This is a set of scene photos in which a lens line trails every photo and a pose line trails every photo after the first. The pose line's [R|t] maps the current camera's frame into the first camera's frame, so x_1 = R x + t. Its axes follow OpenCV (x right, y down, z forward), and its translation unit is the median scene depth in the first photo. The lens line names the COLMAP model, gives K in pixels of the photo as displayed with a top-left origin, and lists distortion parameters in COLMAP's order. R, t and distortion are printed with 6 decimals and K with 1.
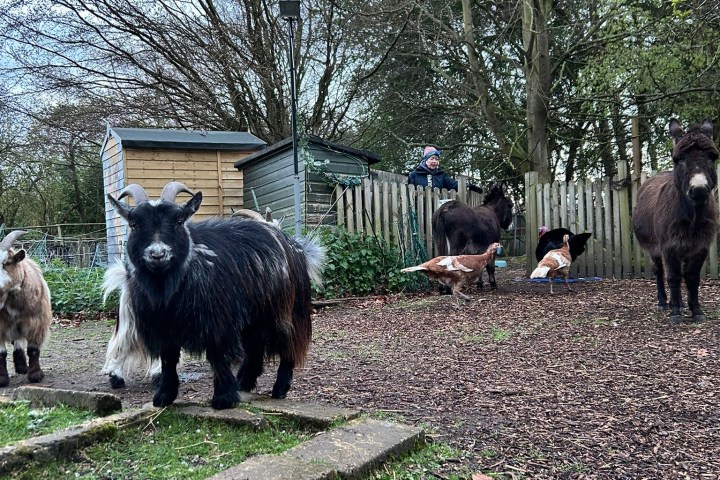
lens RADIAL K [[770.4, 0, 360.0], [0, 770.4, 240.0], [0, 0, 1]] dist [0.076609, -0.051124]
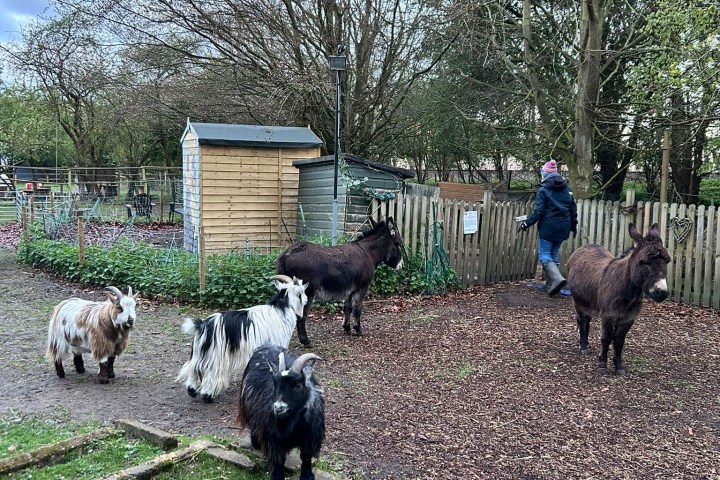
lens RADIAL K [[770.4, 0, 360.0], [0, 770.4, 240.0], [0, 0, 1]] dist [0.076609, -0.051124]
pose [[0.992944, 0.078166, -0.089174, 0.059757], [-0.069437, 0.992848, 0.097113, -0.122450], [0.096127, -0.090236, 0.991270, -0.175198]]
